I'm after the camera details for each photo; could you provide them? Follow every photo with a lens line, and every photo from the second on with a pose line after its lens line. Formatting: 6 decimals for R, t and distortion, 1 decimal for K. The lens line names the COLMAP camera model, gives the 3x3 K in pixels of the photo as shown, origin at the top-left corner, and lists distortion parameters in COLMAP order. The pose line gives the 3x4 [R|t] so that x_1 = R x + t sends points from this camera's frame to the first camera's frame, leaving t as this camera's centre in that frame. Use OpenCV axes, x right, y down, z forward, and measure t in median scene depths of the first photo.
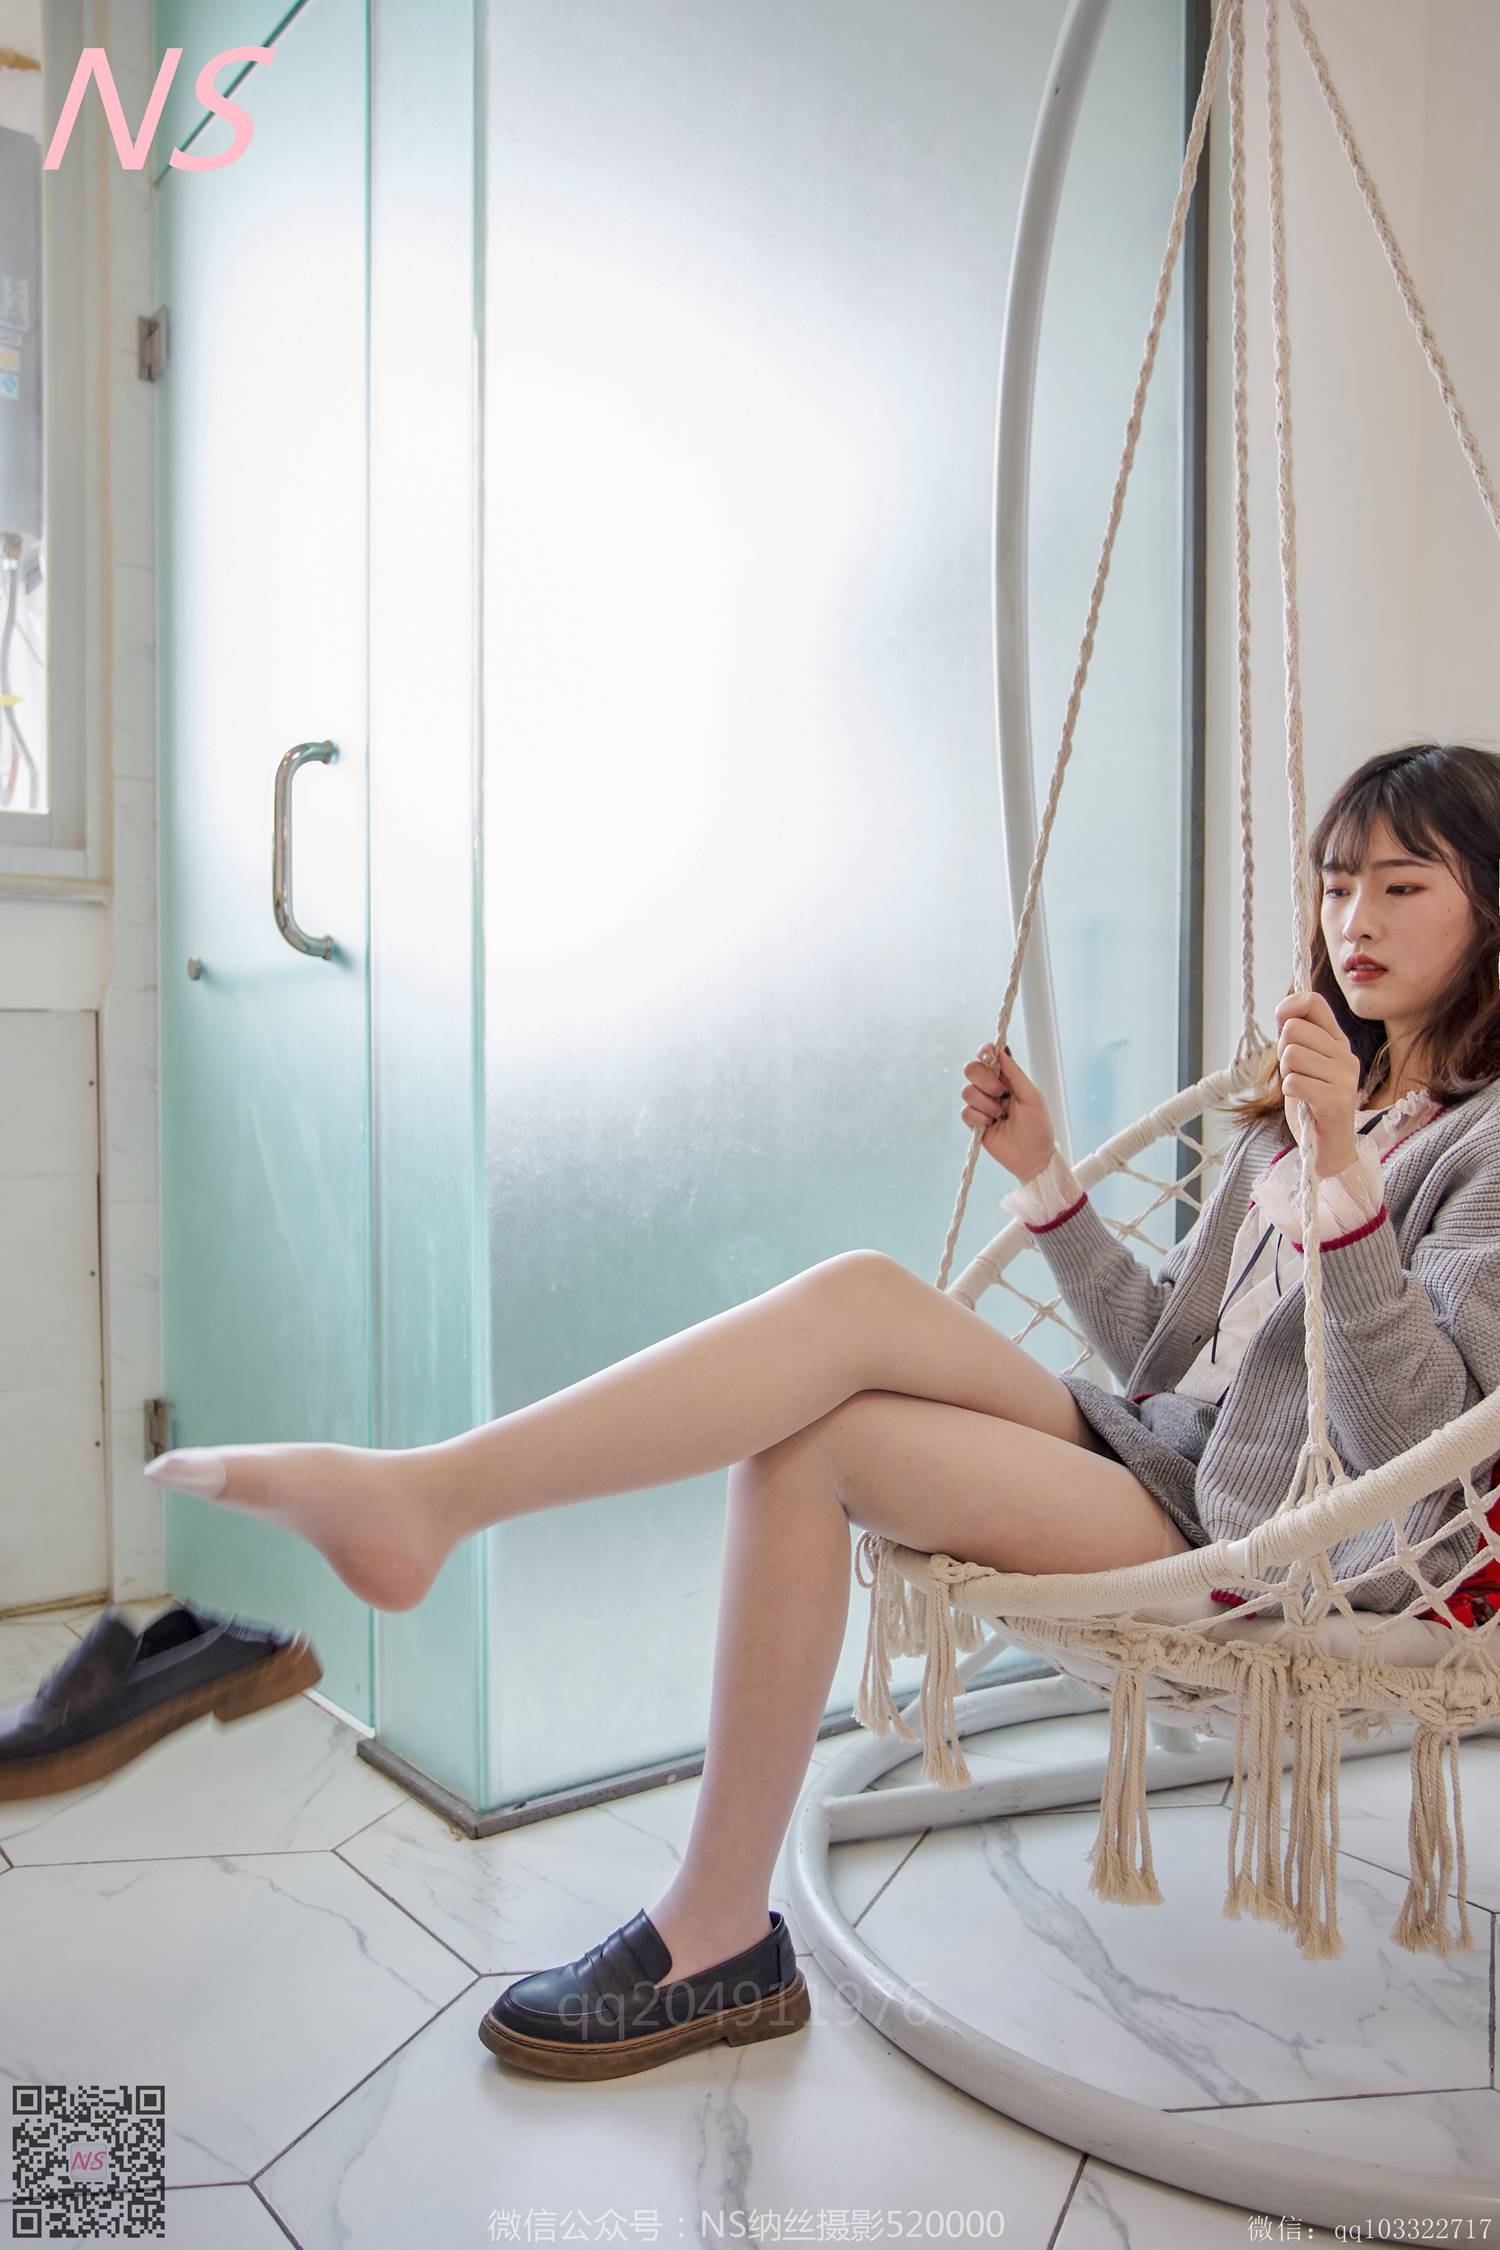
lens RADIAL K [[1779.7, 0, 754.4], [0, 1779.7, 1160.7], [0, 0, 1]] dist [-0.086686, 0.079002]
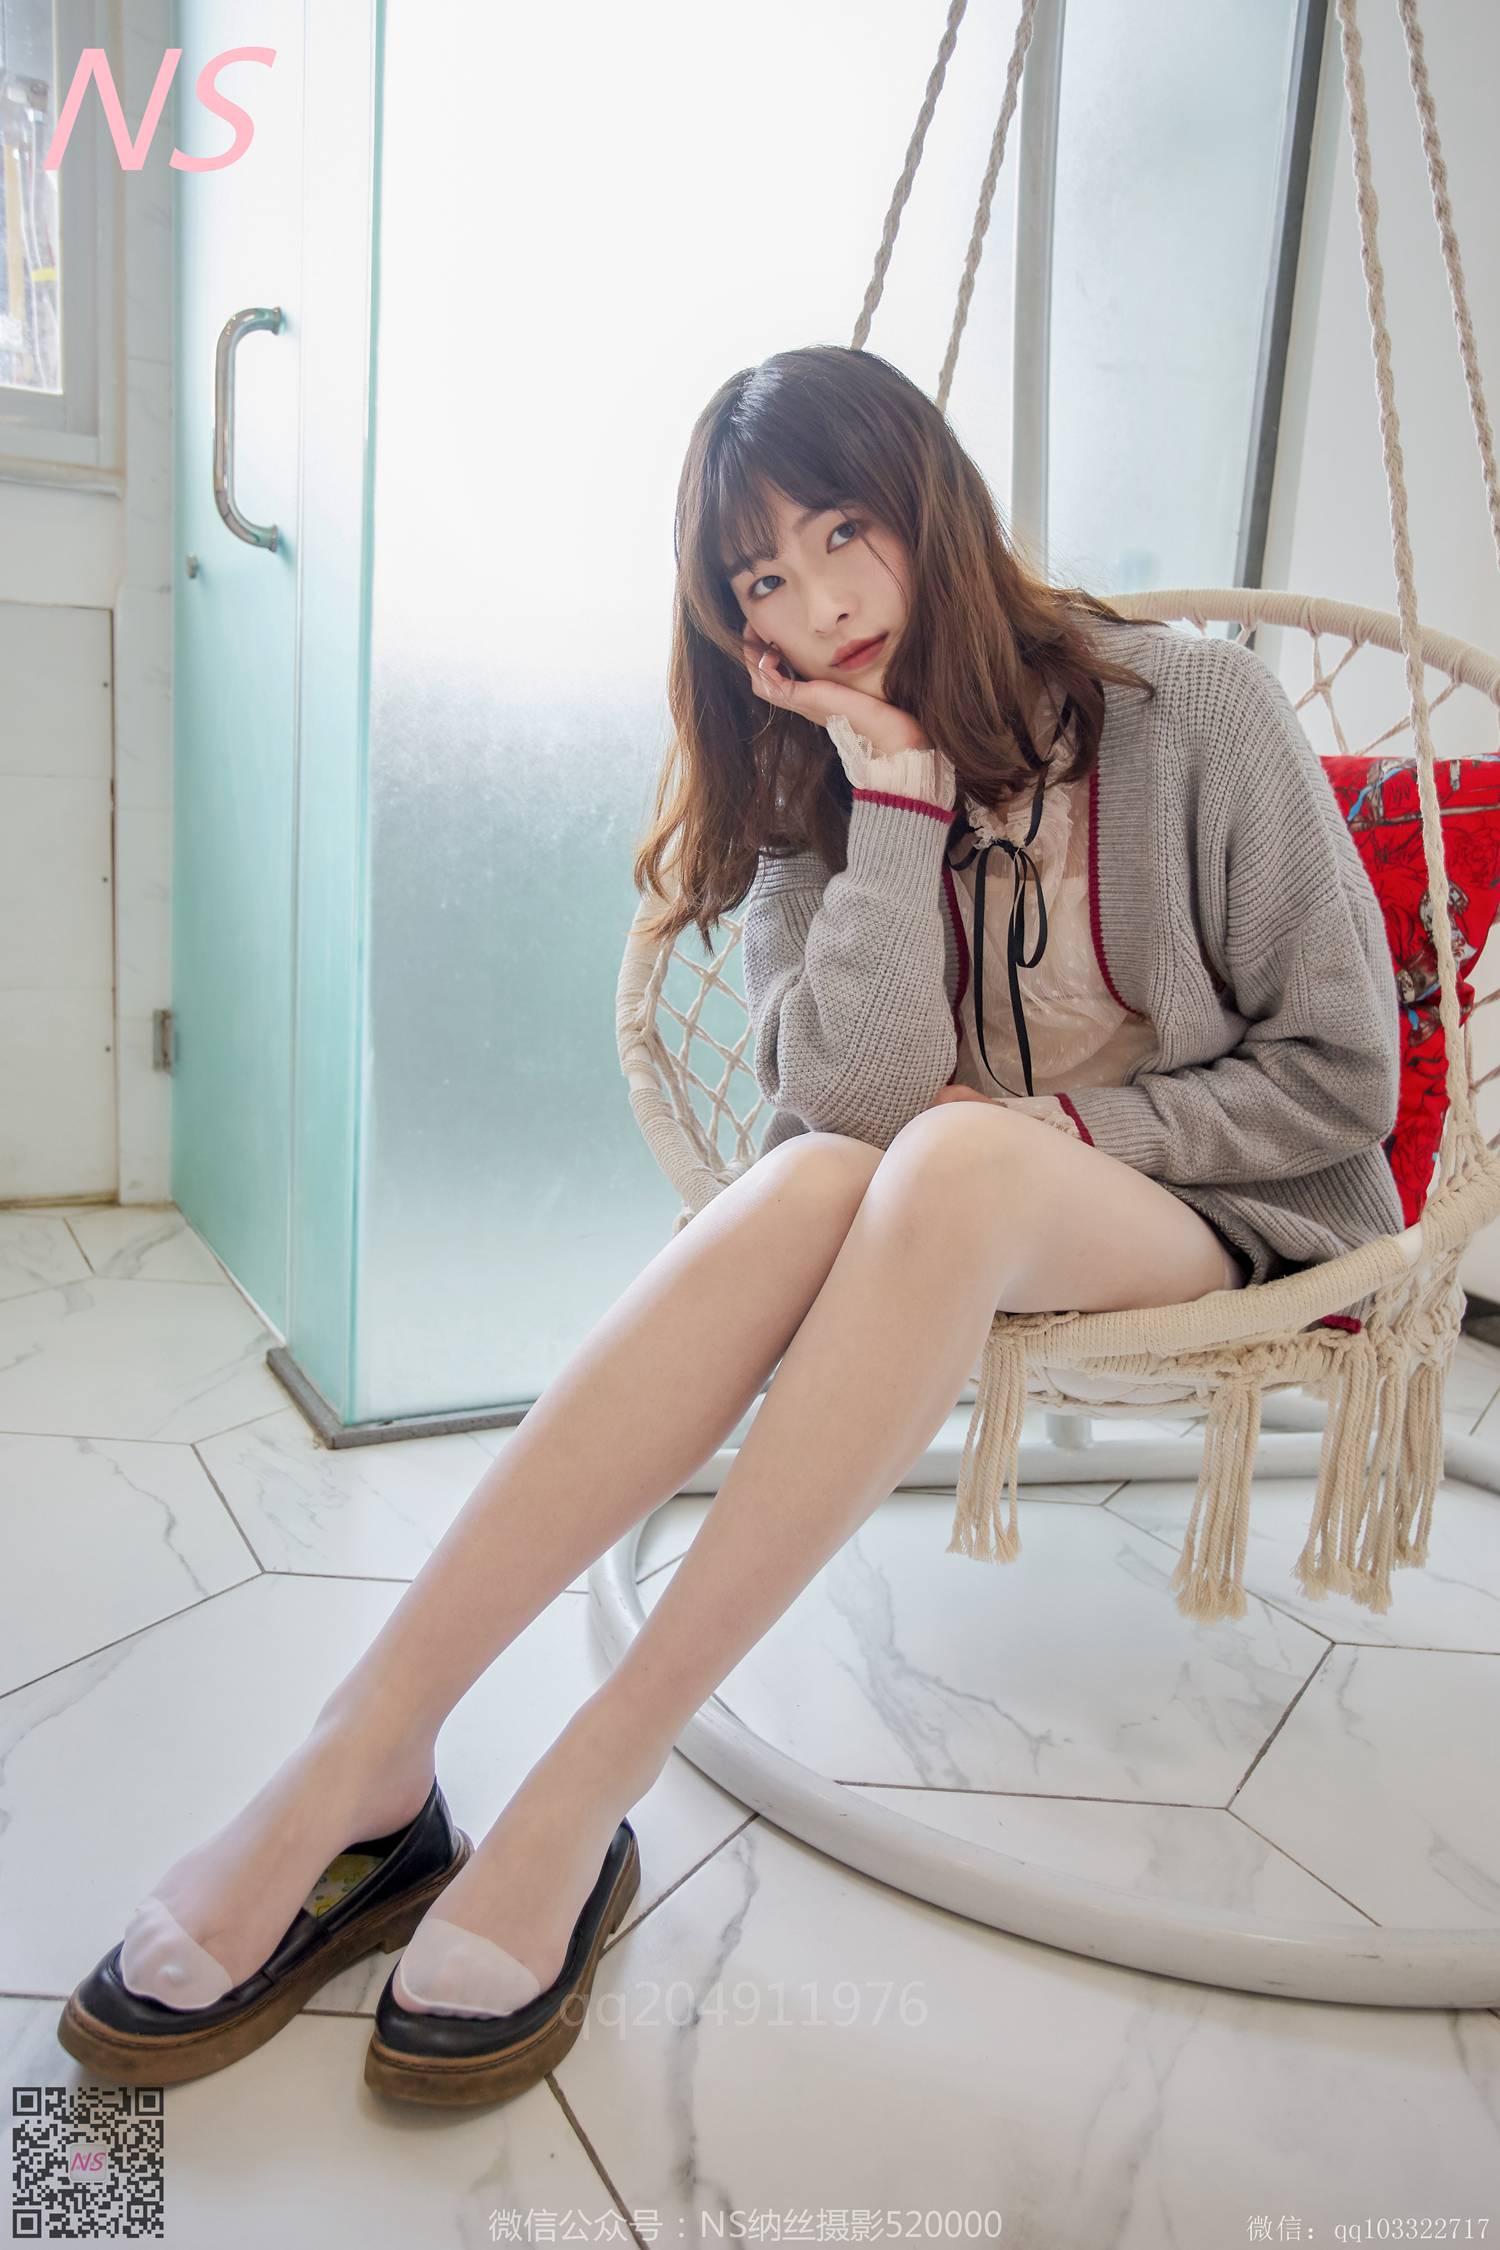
lens RADIAL K [[1779.7, 0, 754.4], [0, 1779.7, 1160.7], [0, 0, 1]] dist [-0.086686, 0.079002]
pose [[0.988959, 0.091183, -0.116812, 0.170959], [-0.069371, 0.981437, 0.178800, 0.023466], [0.130947, -0.168723, 0.976927, 0.063569]]
